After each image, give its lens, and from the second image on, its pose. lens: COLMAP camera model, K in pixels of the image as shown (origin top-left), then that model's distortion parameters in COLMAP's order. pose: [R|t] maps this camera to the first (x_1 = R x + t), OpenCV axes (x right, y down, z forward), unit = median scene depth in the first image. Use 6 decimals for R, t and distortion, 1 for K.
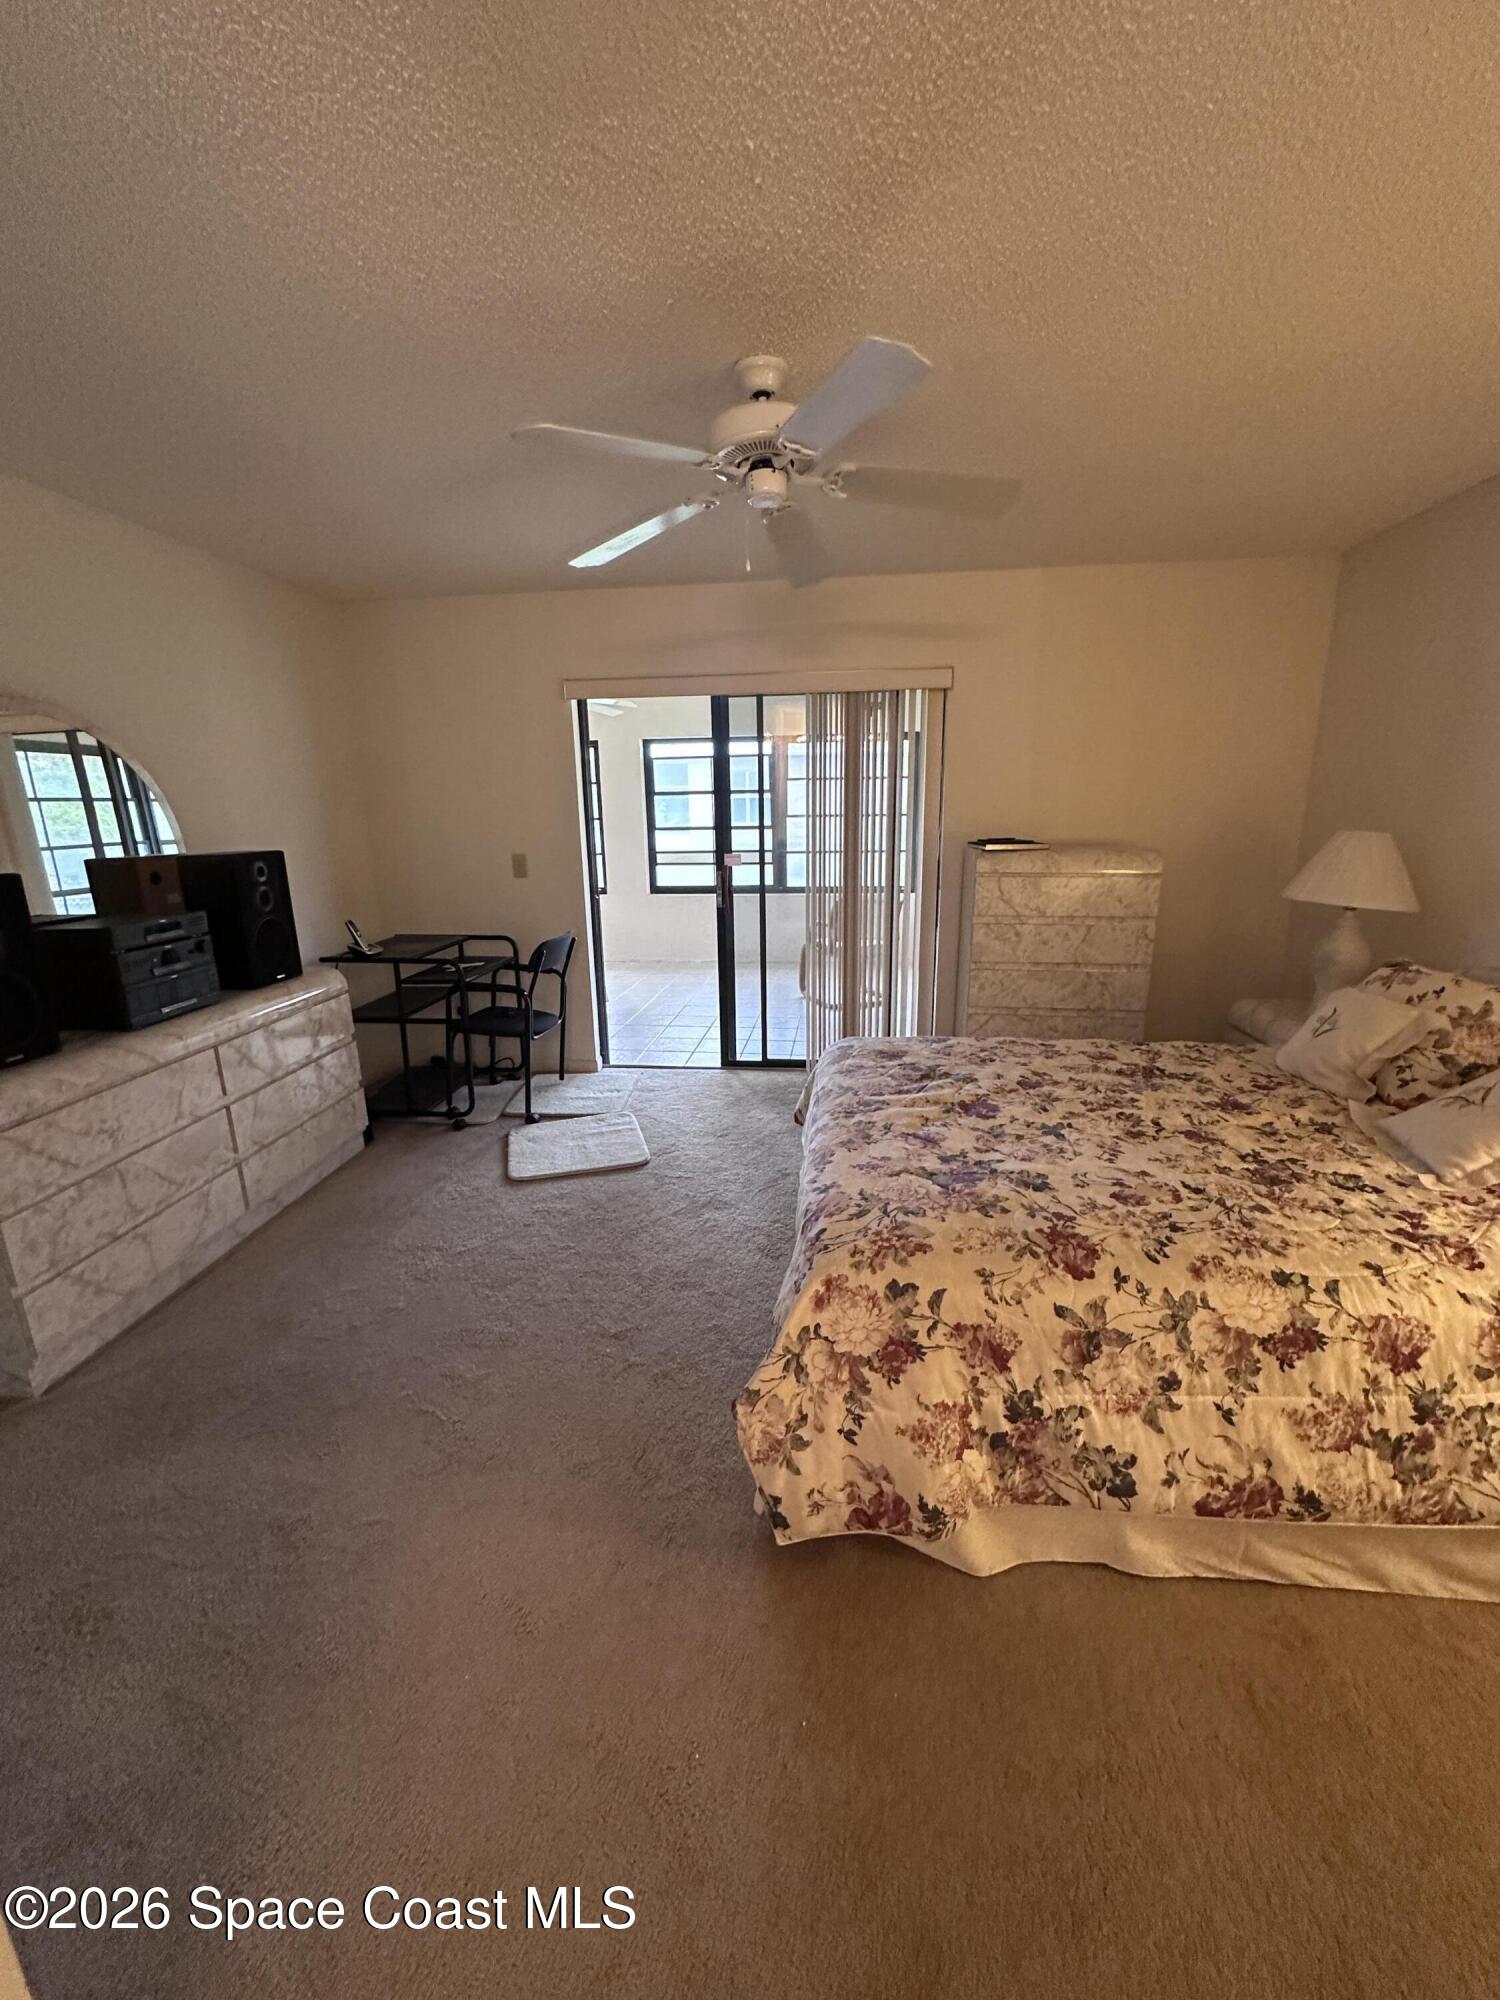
lens RADIAL K [[802.6, 0, 752.3], [0, 802.6, 1005.7], [0, 0, 1]] dist [-0.007555, 0.000947]
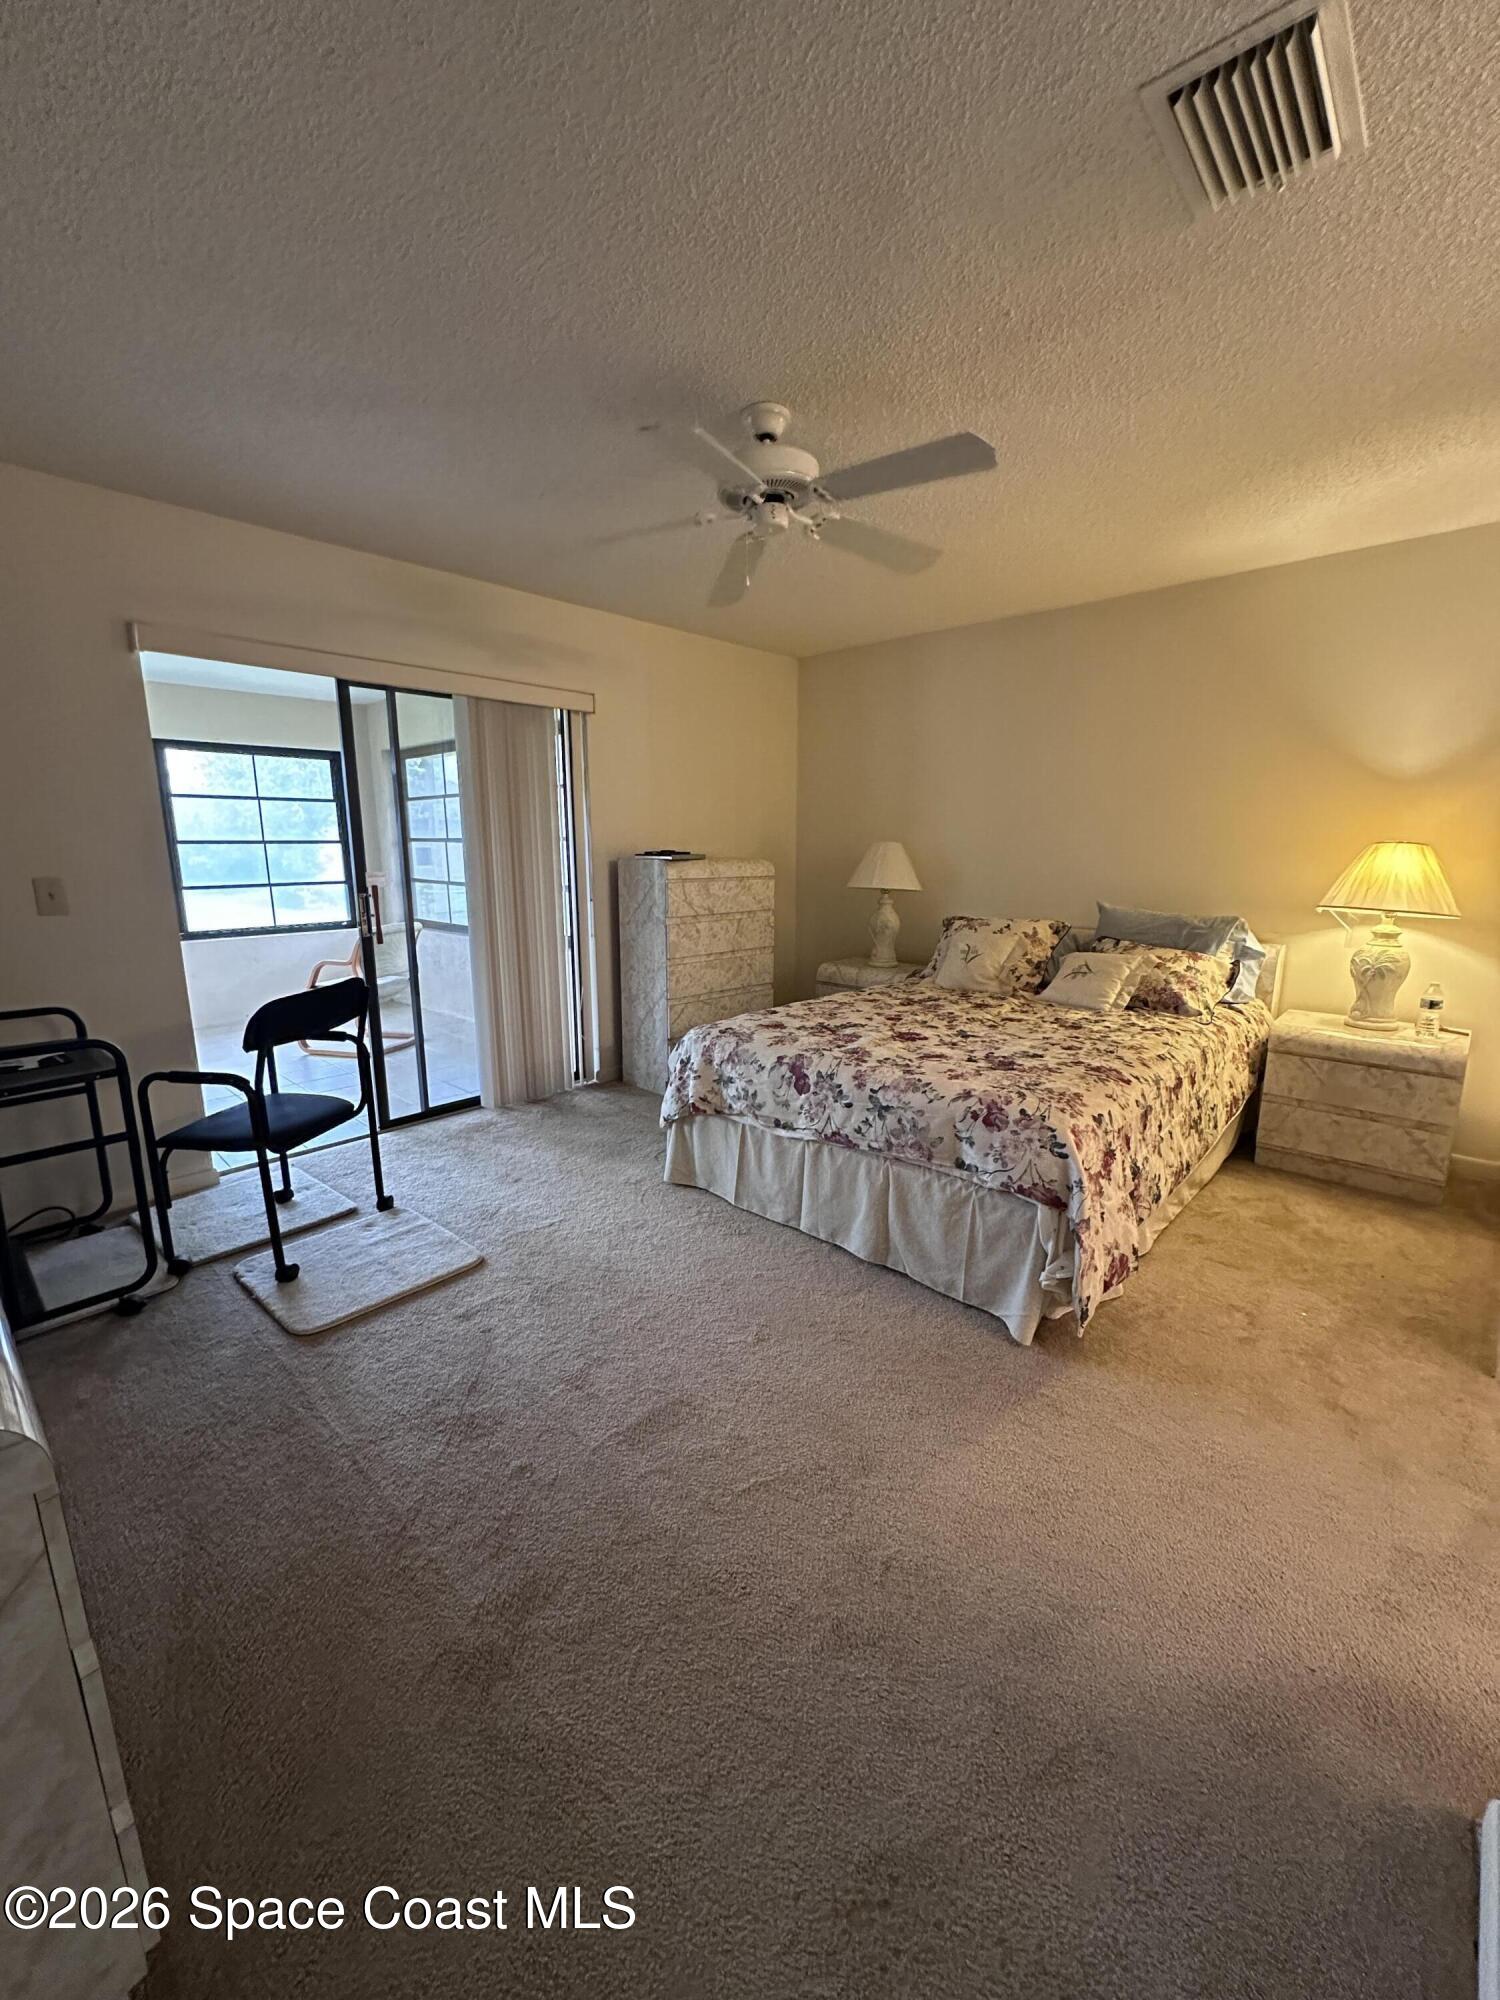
lens RADIAL K [[802.6, 0, 755.2], [0, 802.6, 1005.2], [0, 0, 1]] dist [-0.007555, 0.000947]
pose [[0.590981, -0.142922, 0.793923, -1.000963], [0.185222, 0.981927, 0.038891, -0.023089], [-0.785133, 0.124068, 0.606773, 0.423431]]
